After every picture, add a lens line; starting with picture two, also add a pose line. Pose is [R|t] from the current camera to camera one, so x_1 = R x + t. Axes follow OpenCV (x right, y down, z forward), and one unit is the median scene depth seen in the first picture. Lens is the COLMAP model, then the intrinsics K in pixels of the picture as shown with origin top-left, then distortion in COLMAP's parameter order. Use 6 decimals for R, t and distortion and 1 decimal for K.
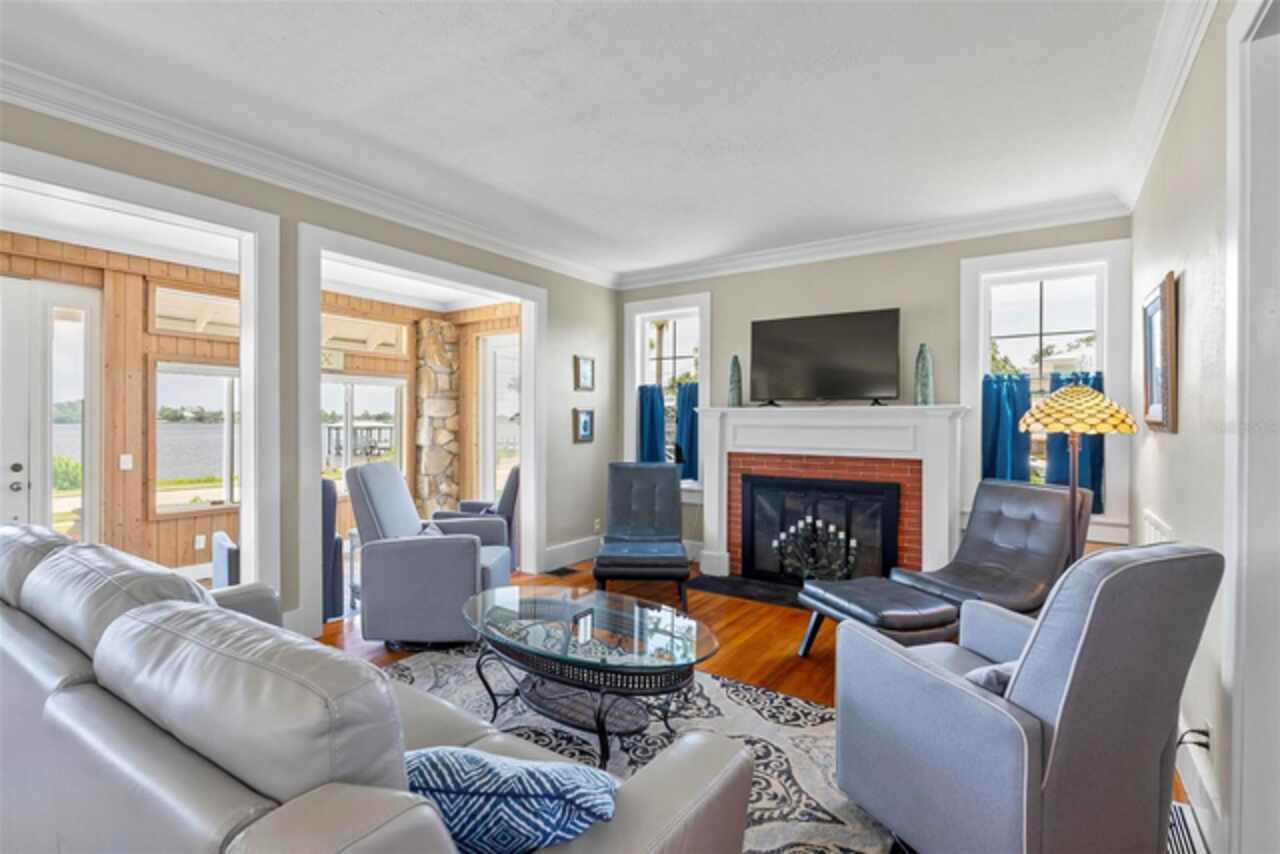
lens RADIAL K [[592.2, 0, 640.0], [0, 592.2, 427.0], [0, 0, 1]] dist [0.002597, 0.000011]
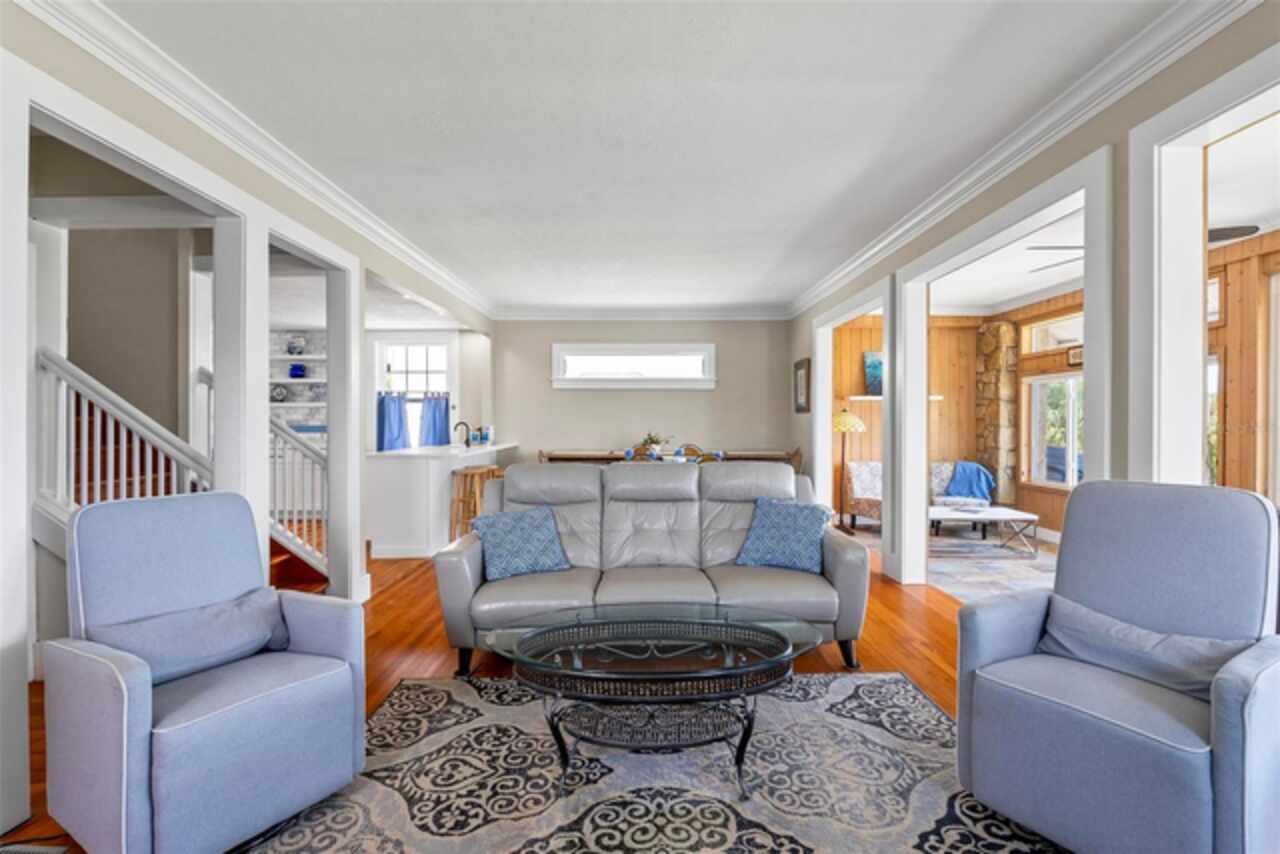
lens RADIAL K [[570.2, 0, 640.0], [0, 570.2, 427.0], [0, 0, 1]] dist [0.001284, 0.000109]
pose [[-0.828693, 0.001525, -0.559702, 0.226068], [-0.002102, 0.999981, 0.005837, 0.003773], [0.559700, 0.006014, -0.828674, 0.963987]]
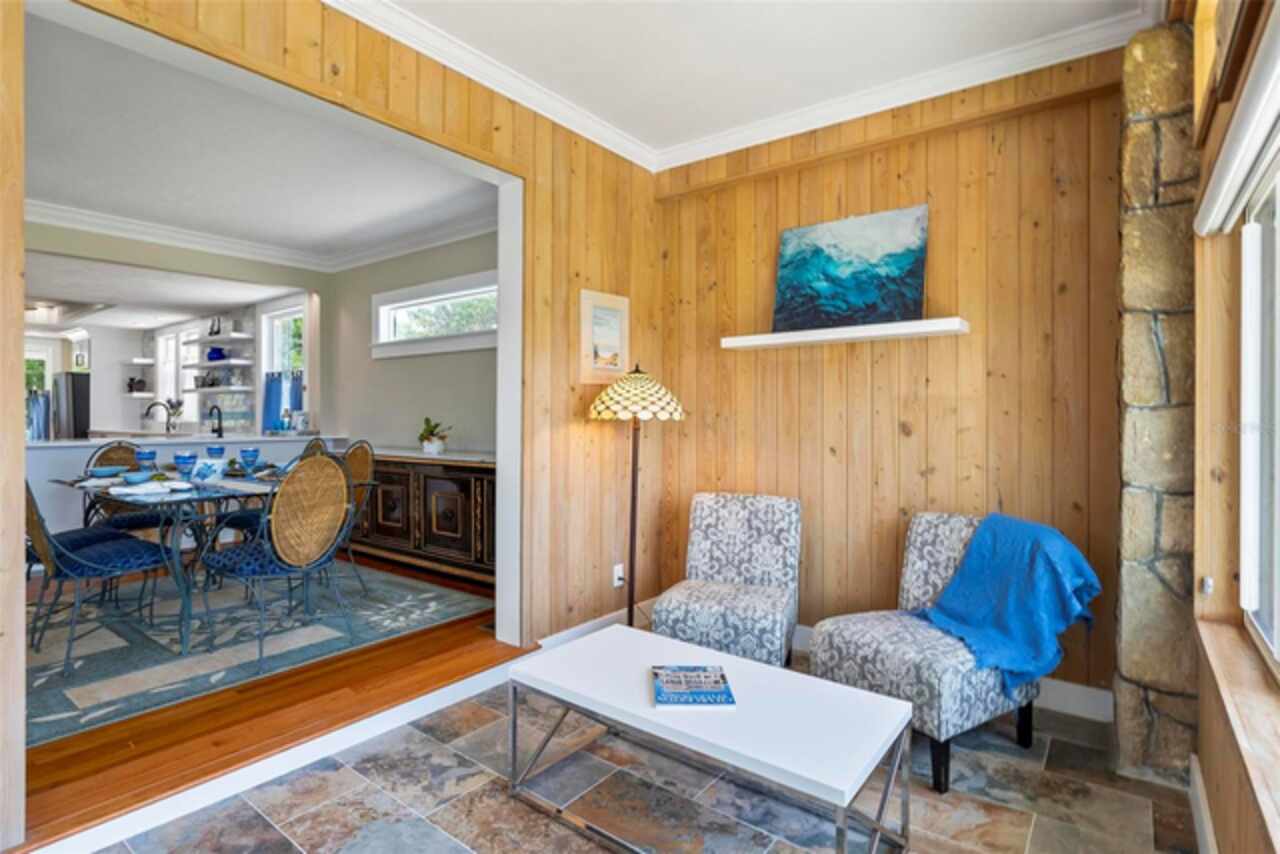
lens RADIAL K [[636.4, 0, 643.5], [0, 636.4, 420.3], [0, 0, 1]] dist [-0.000793, 0.000007]
pose [[-0.998599, -0.005633, 0.052616, -1.189250], [-0.005347, 0.999970, 0.005573, 0.020656], [-0.052646, 0.005284, -0.998599, 0.721342]]
